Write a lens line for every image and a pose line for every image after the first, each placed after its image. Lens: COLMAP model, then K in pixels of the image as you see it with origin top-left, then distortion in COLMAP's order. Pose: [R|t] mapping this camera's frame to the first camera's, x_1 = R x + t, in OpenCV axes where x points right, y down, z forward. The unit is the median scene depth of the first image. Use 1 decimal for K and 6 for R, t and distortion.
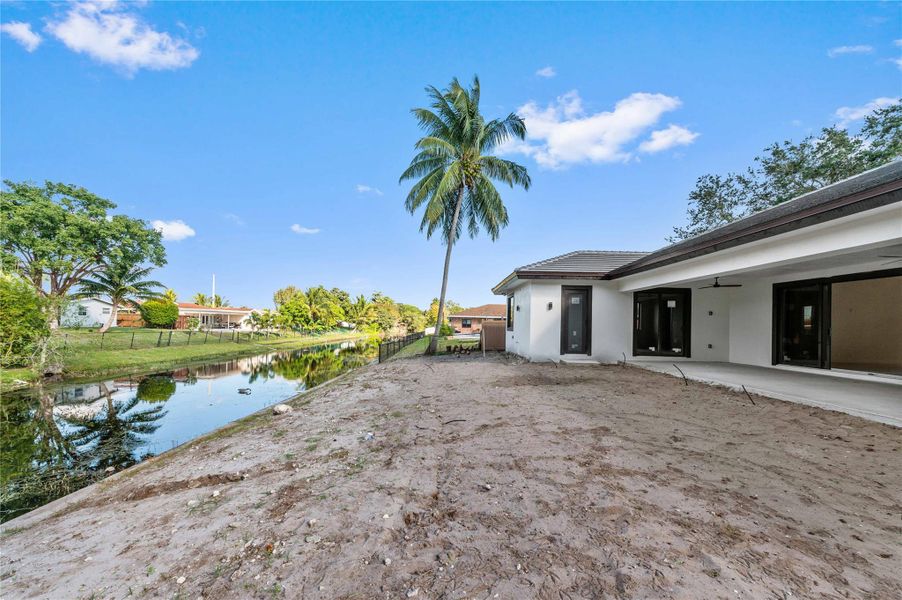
lens RADIAL K [[356.1, 0, 447.6], [0, 356.1, 325.8], [0, 0, 1]] dist [0.011332, -0.000057]
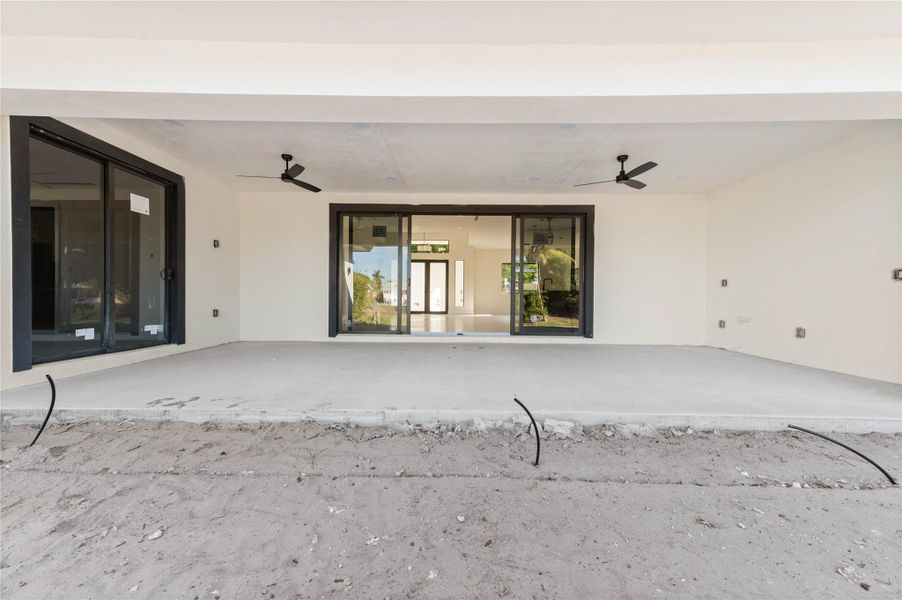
lens RADIAL K [[355.1, 0, 449.1], [0, 355.1, 302.8], [0, 0, 1]] dist [0.029785, 0.000096]
pose [[0.010872, -0.034721, 0.999338, 0.185133], [-0.006661, 0.999372, 0.034795, 0.017485], [-0.999919, -0.007035, 0.010634, 0.491490]]
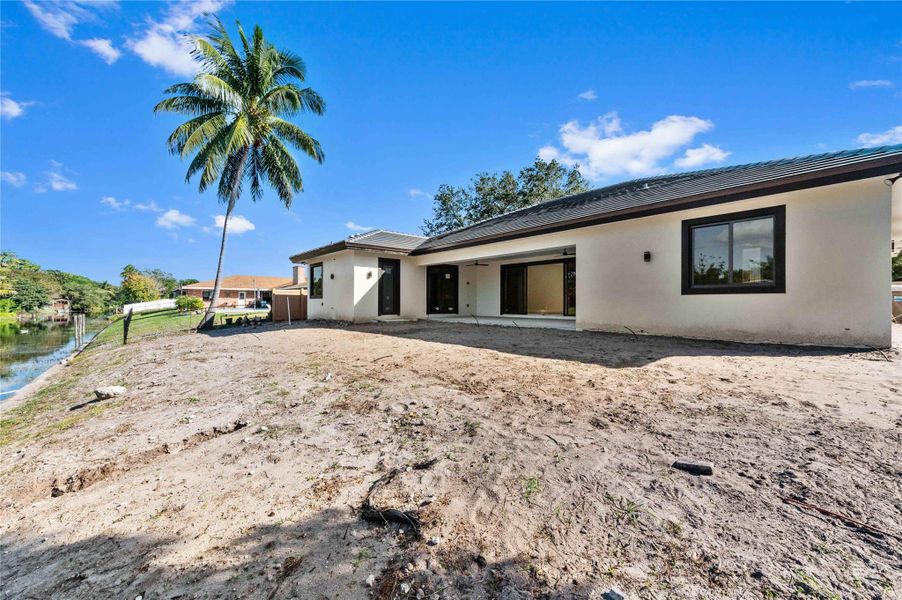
lens RADIAL K [[355.1, 0, 449.1], [0, 355.1, 302.8], [0, 0, 1]] dist [0.029785, 0.000096]
pose [[0.758074, -0.019472, 0.651878, -0.203627], [0.015903, 0.999809, 0.011371, 0.019947], [-0.651974, 0.001747, 0.758239, -0.045380]]
